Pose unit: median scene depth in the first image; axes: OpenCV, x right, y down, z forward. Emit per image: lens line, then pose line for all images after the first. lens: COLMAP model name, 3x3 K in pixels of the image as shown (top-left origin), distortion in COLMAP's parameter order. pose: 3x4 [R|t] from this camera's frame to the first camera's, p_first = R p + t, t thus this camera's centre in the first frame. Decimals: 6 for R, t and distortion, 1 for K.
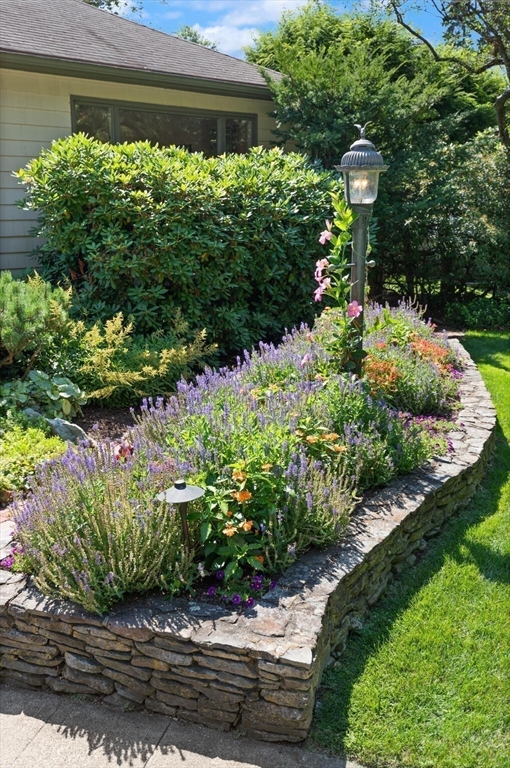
lens RADIAL K [[743.7, 0, 255.9], [0, 743.7, 383.3], [0, 0, 1]] dist [-0.005693, 0.000000]
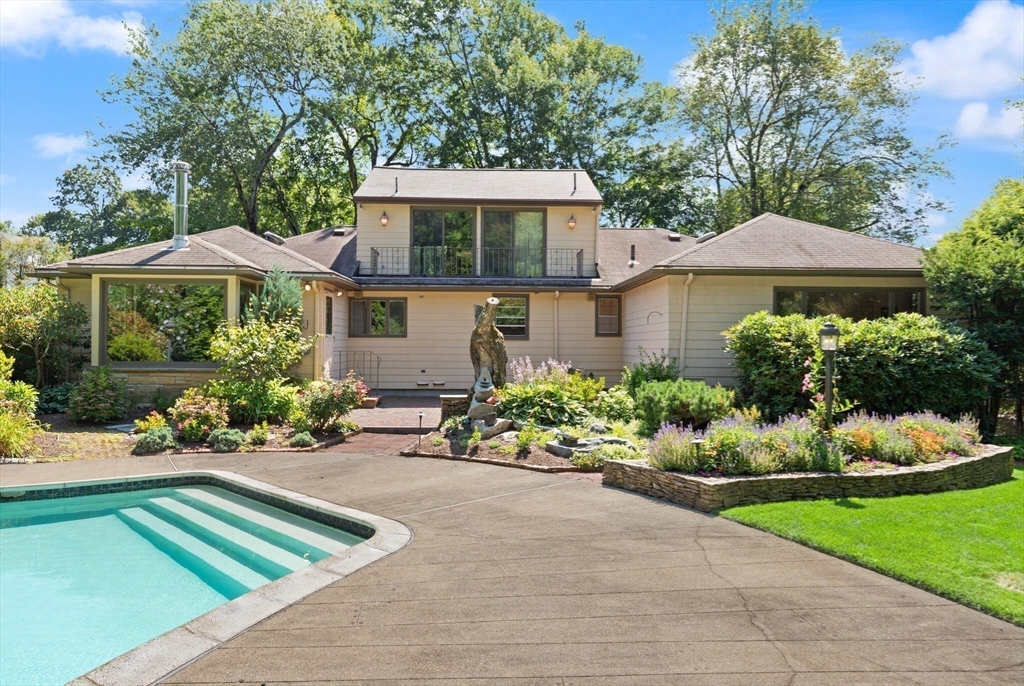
lens RADIAL K [[711.8, 0, 512.3], [0, 711.8, 342.8], [0, 0, 1]] dist [-0.000600, -0.000033]
pose [[0.742296, 0.003846, -0.670061, 0.508225], [-0.167773, 0.969198, -0.180297, 0.162108], [0.648728, 0.246252, 0.720077, -0.663382]]
